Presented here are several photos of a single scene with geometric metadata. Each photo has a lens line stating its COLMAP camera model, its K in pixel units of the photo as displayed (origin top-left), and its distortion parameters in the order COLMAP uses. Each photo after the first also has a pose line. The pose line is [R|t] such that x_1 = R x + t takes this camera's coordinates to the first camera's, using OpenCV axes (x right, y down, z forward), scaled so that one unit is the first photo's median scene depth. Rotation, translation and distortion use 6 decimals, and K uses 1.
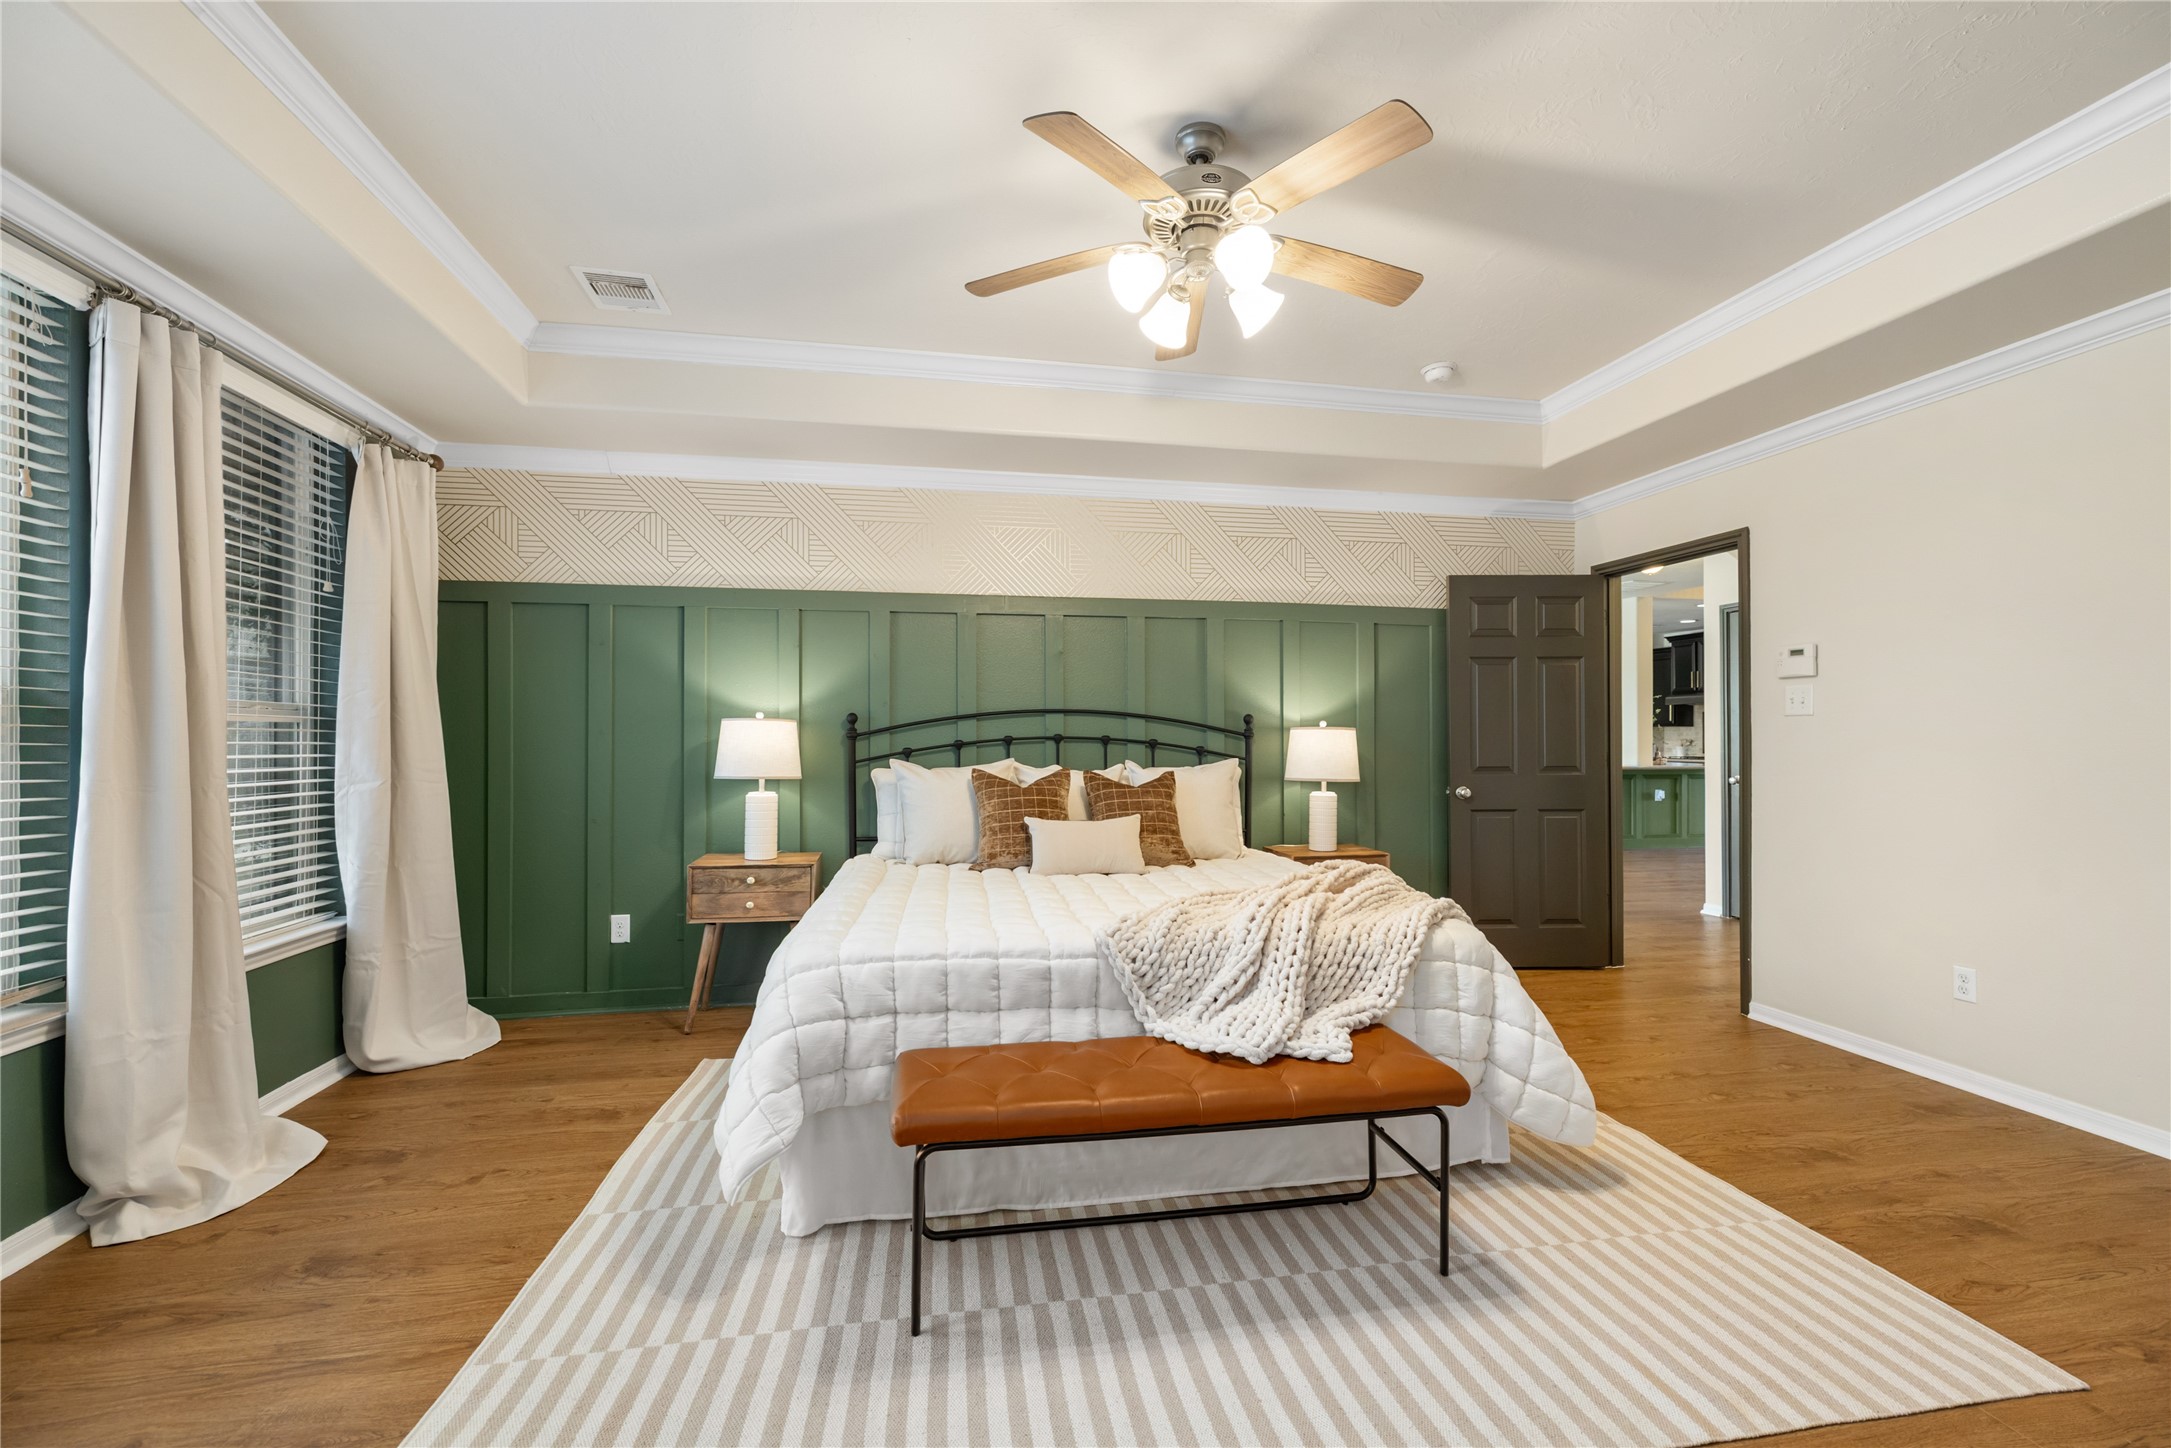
lens RADIAL K [[912.3, 0, 1089.6], [0, 912.3, 731.0], [0, 0, 1]] dist [0.000657, 0.000307]
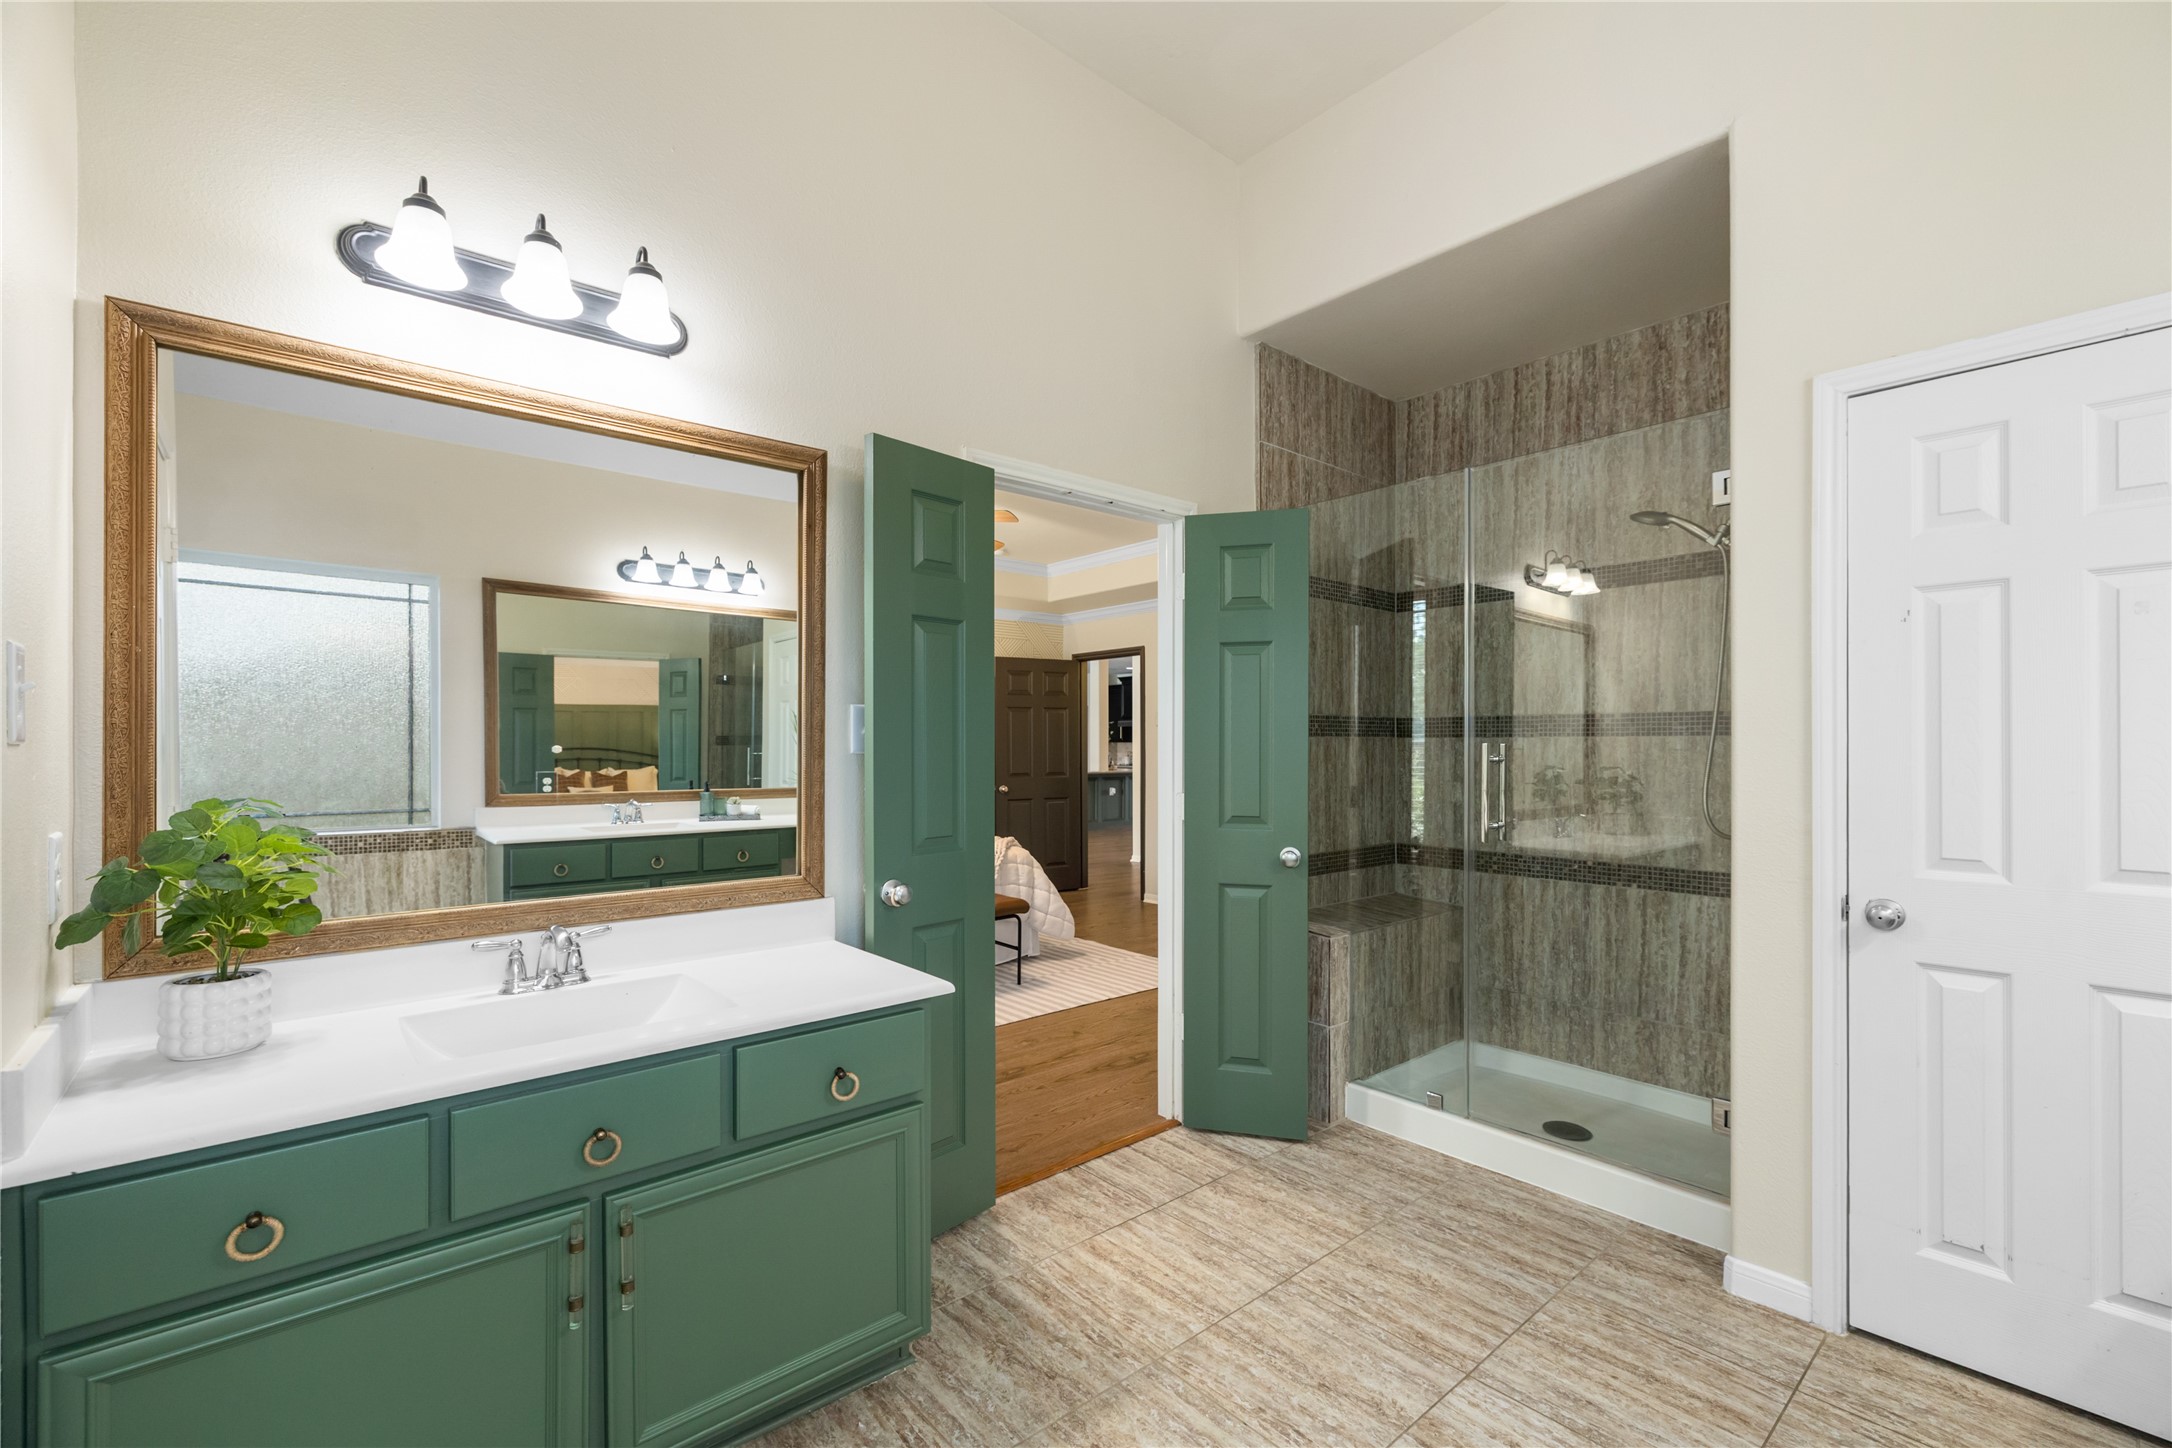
lens RADIAL K [[923.1, 0, 1094.2], [0, 923.1, 737.2], [0, 0, 1]] dist [0.000629, -0.000162]
pose [[0.863379, 0.005247, 0.504529, -0.288339], [-0.004066, 0.999986, -0.003442, -0.021284], [-0.504540, 0.000921, 0.863388, -0.516954]]
